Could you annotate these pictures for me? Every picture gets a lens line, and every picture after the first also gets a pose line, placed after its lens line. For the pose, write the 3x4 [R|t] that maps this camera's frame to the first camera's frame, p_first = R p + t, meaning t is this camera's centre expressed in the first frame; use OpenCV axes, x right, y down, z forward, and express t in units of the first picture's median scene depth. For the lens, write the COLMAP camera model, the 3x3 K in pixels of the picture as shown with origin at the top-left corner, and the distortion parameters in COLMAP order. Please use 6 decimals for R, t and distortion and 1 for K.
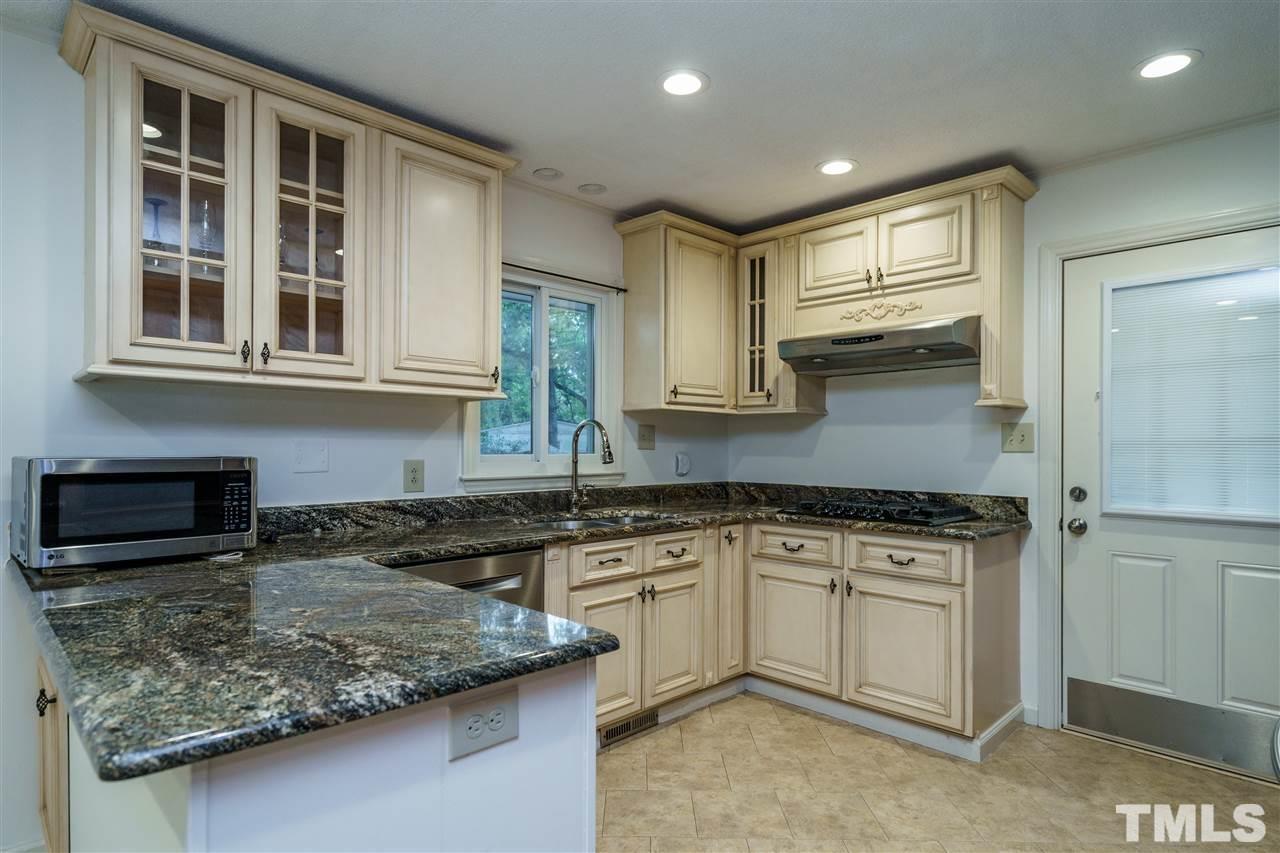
lens RADIAL K [[688.4, 0, 640.3], [0, 688.4, 440.6], [0, 0, 1]] dist [0.007544, 0.000037]
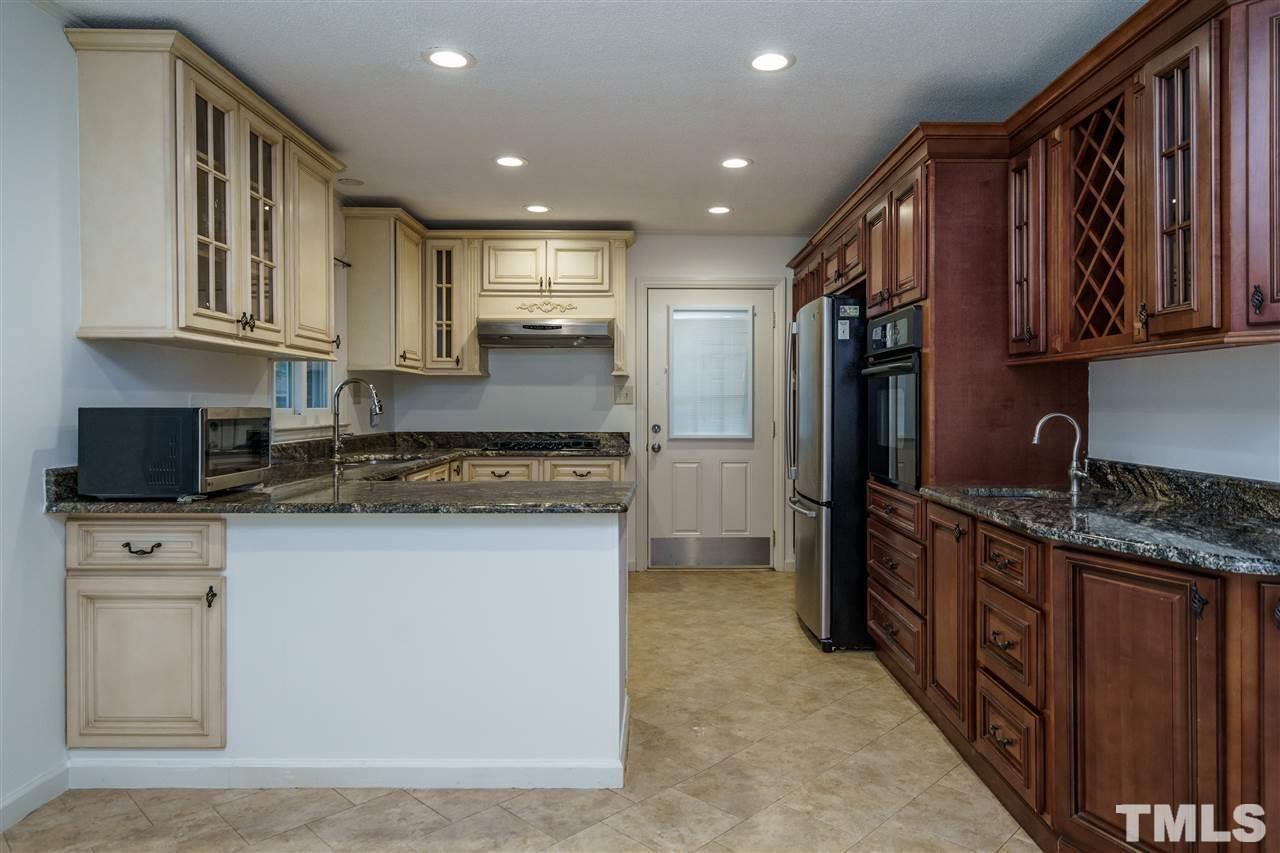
lens RADIAL K [[764.4, 0, 642.4], [0, 764.4, 404.2], [0, 0, 1]] dist [0.000214, -0.000105]
pose [[0.715833, -0.003762, 0.698261, -0.628770], [-0.001516, 0.999975, 0.006942, 0.004310], [-0.698270, -0.006027, 0.715810, -0.284736]]
